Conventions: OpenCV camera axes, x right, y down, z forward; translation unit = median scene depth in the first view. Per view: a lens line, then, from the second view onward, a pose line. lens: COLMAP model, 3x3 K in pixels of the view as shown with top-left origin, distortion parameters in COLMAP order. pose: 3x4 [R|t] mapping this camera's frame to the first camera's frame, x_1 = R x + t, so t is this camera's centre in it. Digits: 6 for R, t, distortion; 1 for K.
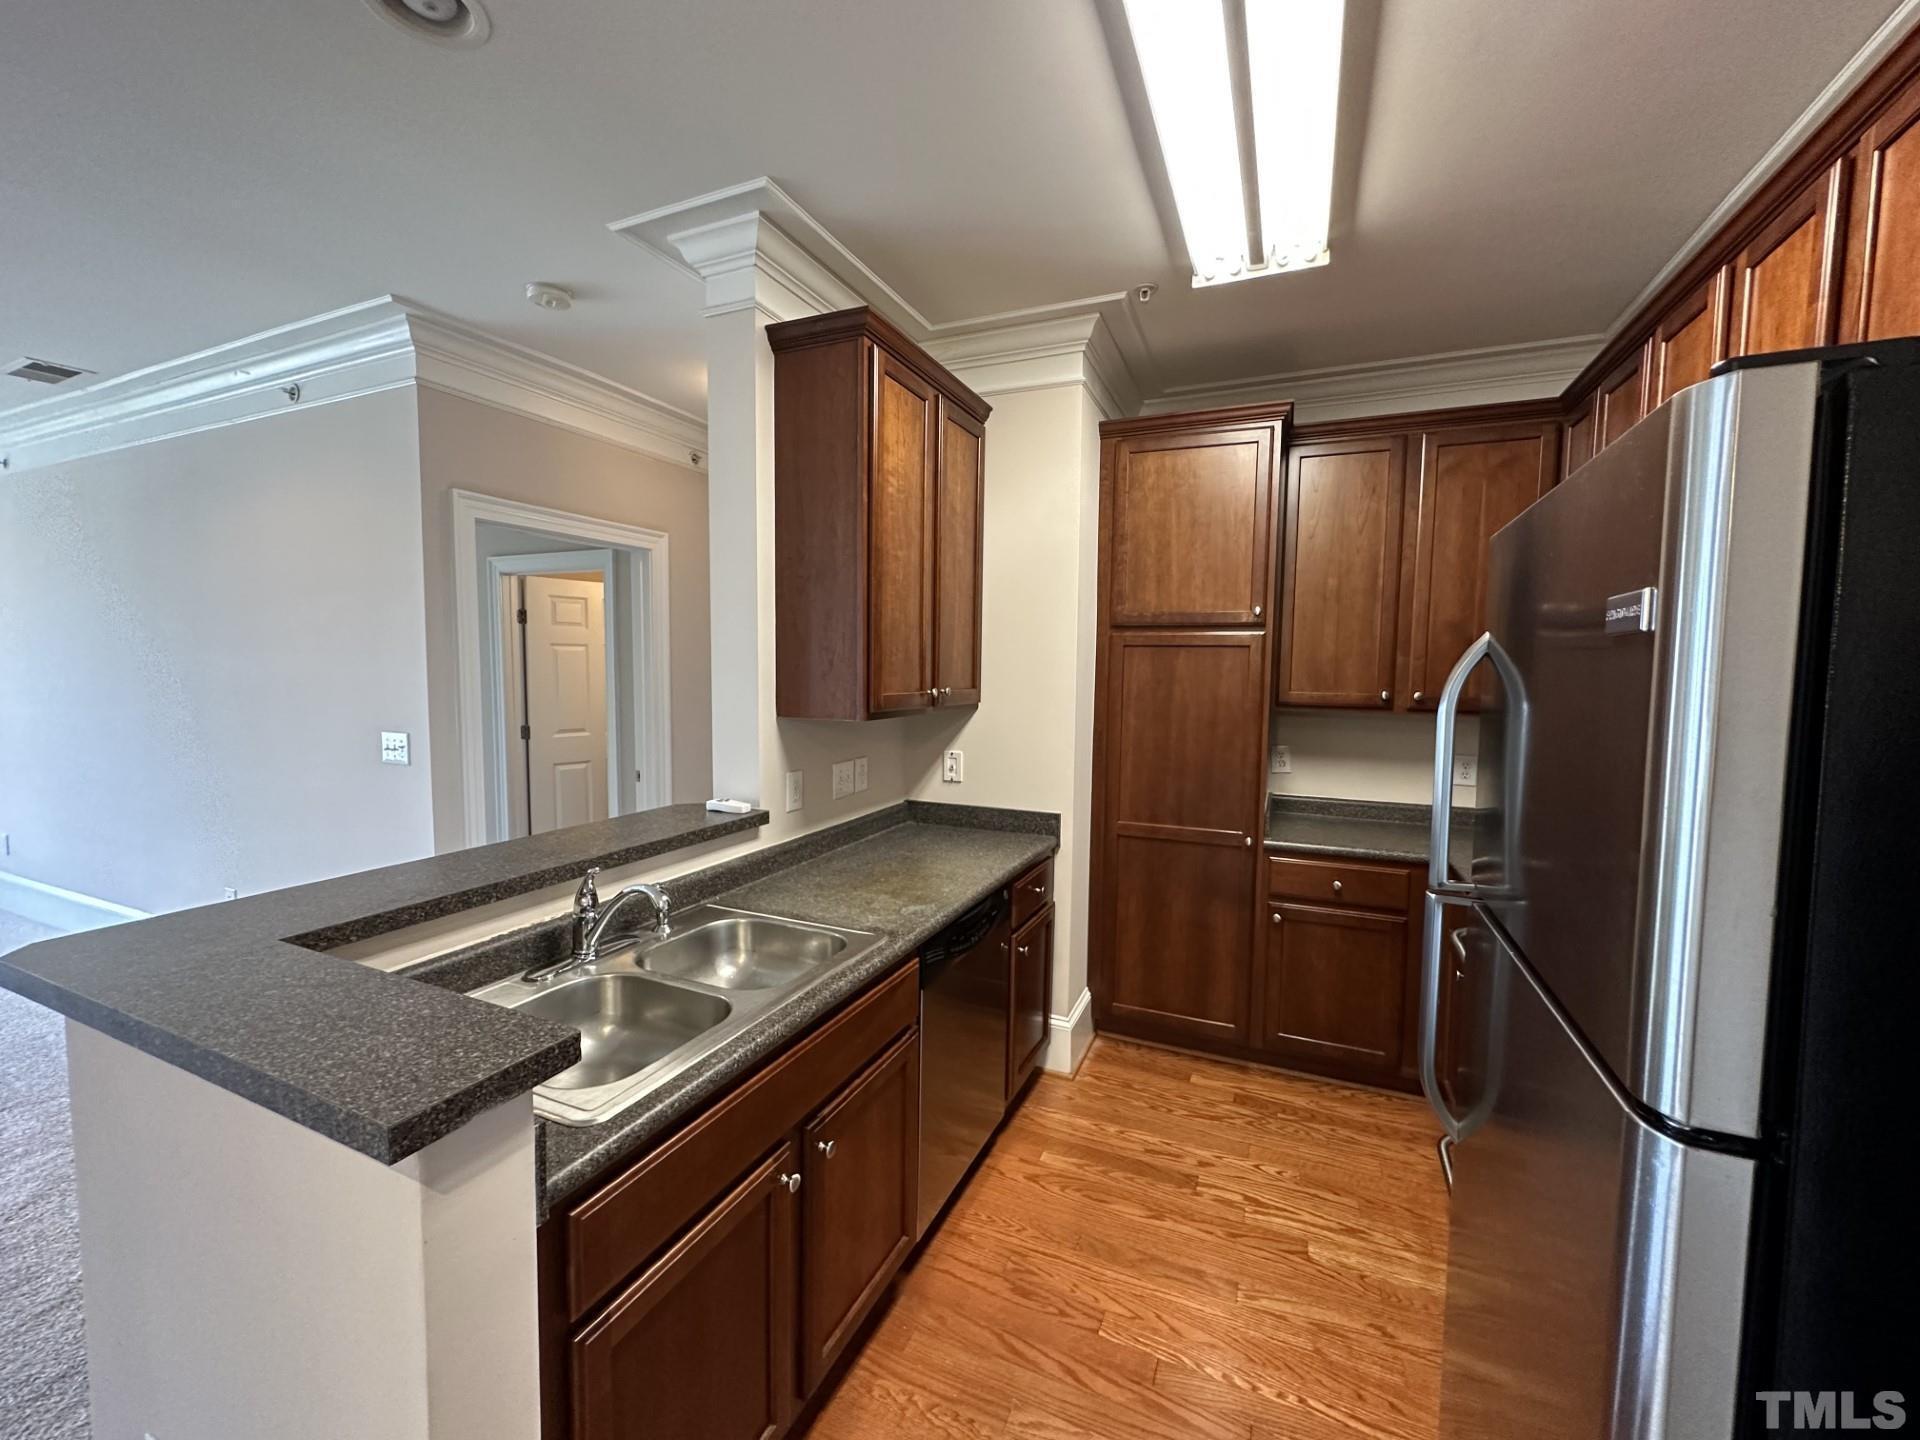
lens RADIAL K [[773.6, 0, 960.0], [0, 773.6, 720.0], [0, 0, 1]] dist [-0.001622, -0.000259]
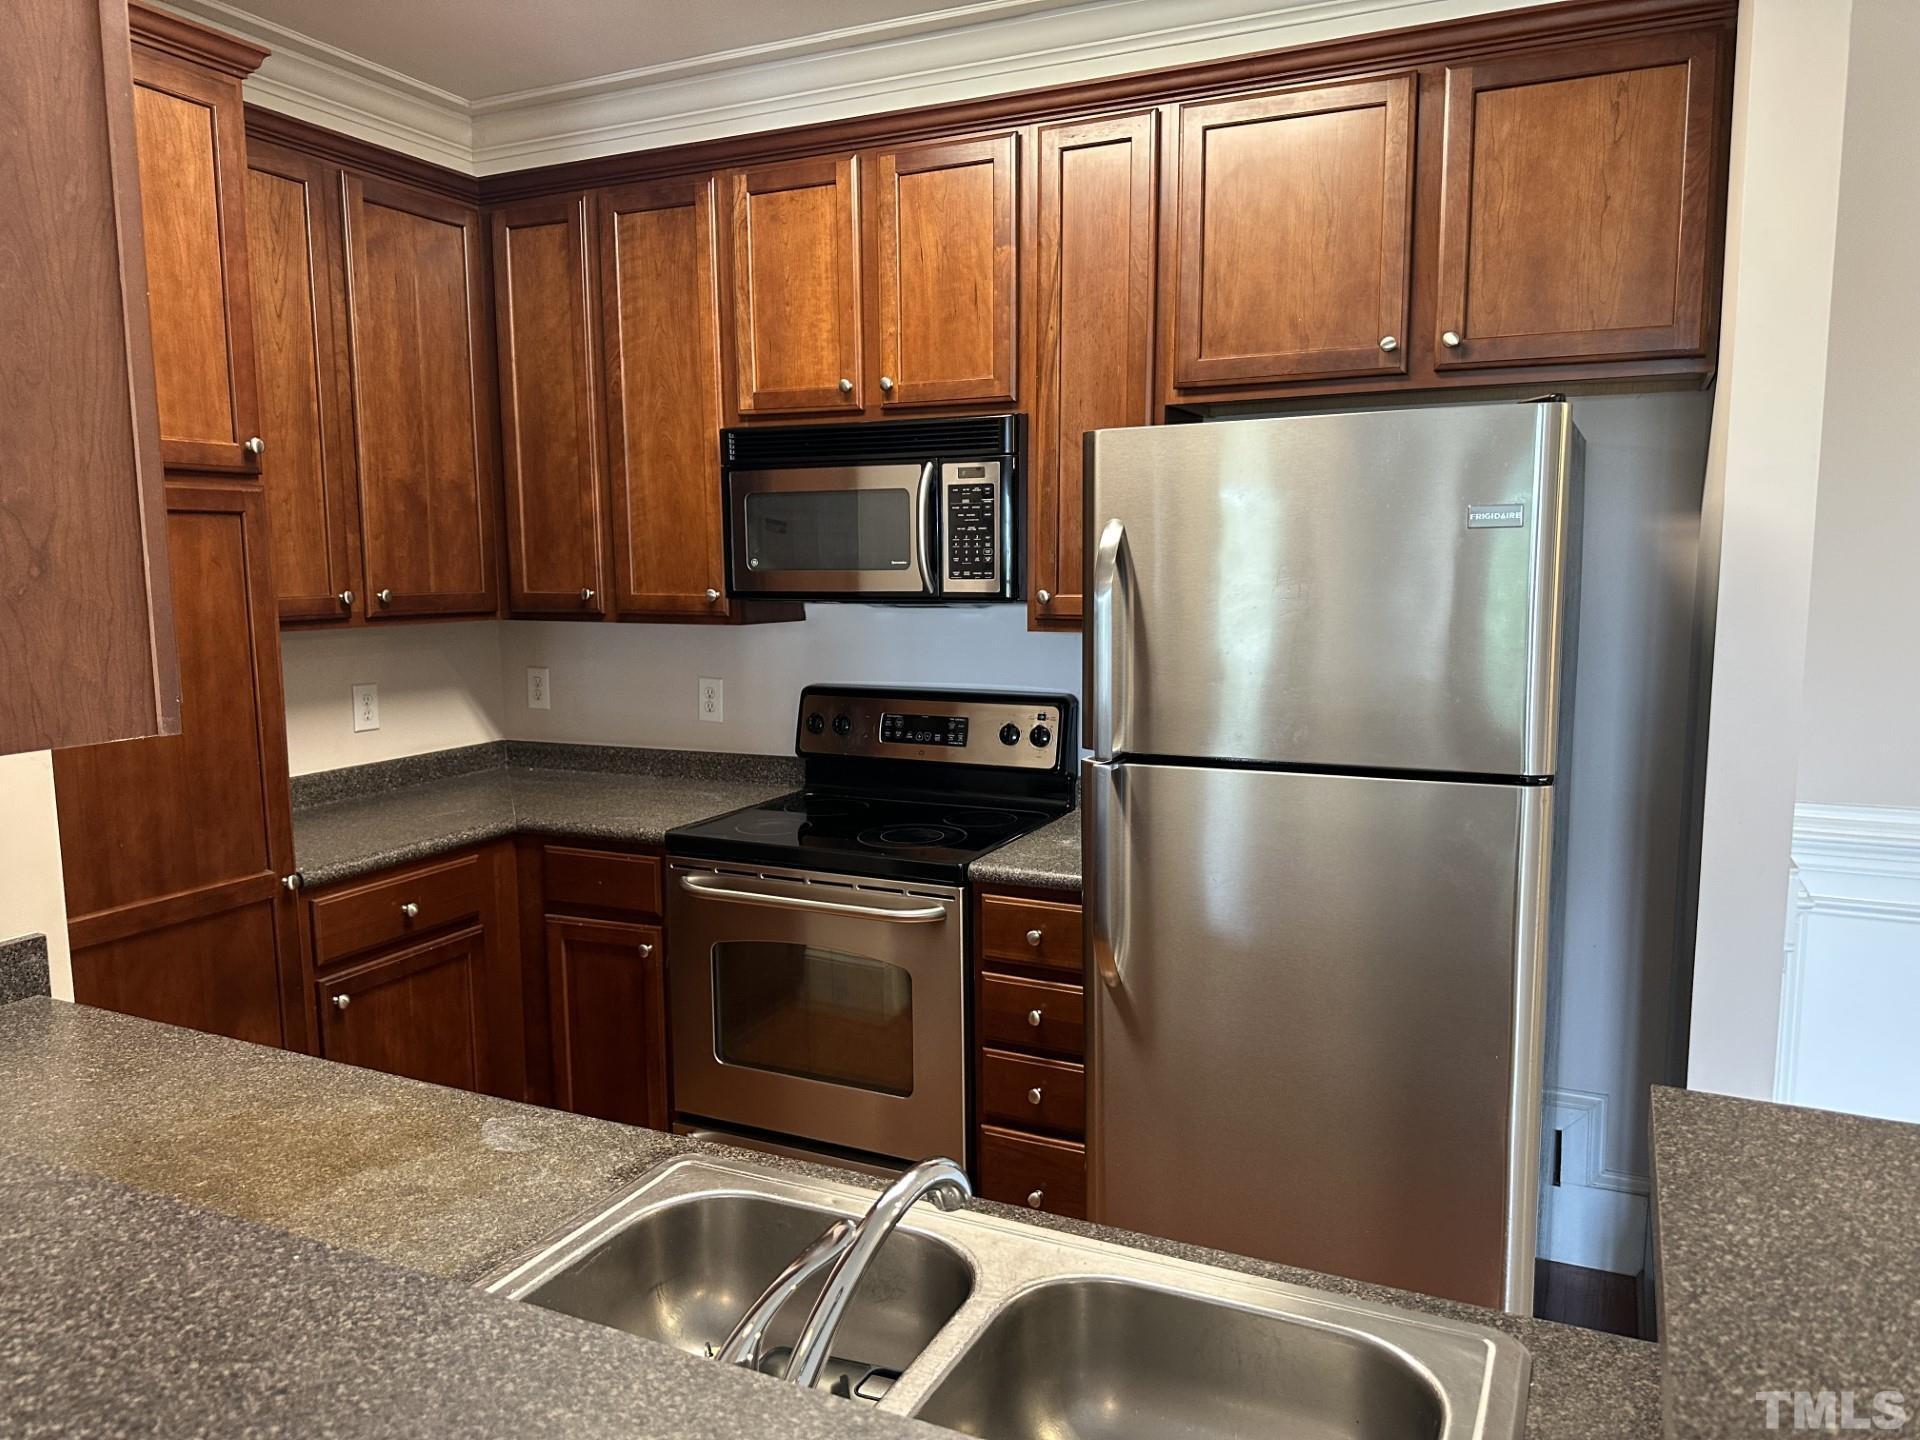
lens RADIAL K [[1387.5, 0, 960.0], [0, 1387.5, 720.0], [0, 0, 1]] dist [-0.005646, -0.002725]
pose [[0.006499, -0.133525, 0.991024, -0.561629], [0.077872, 0.988103, 0.132621, -0.044801], [-0.996942, 0.076311, 0.016819, 0.521488]]
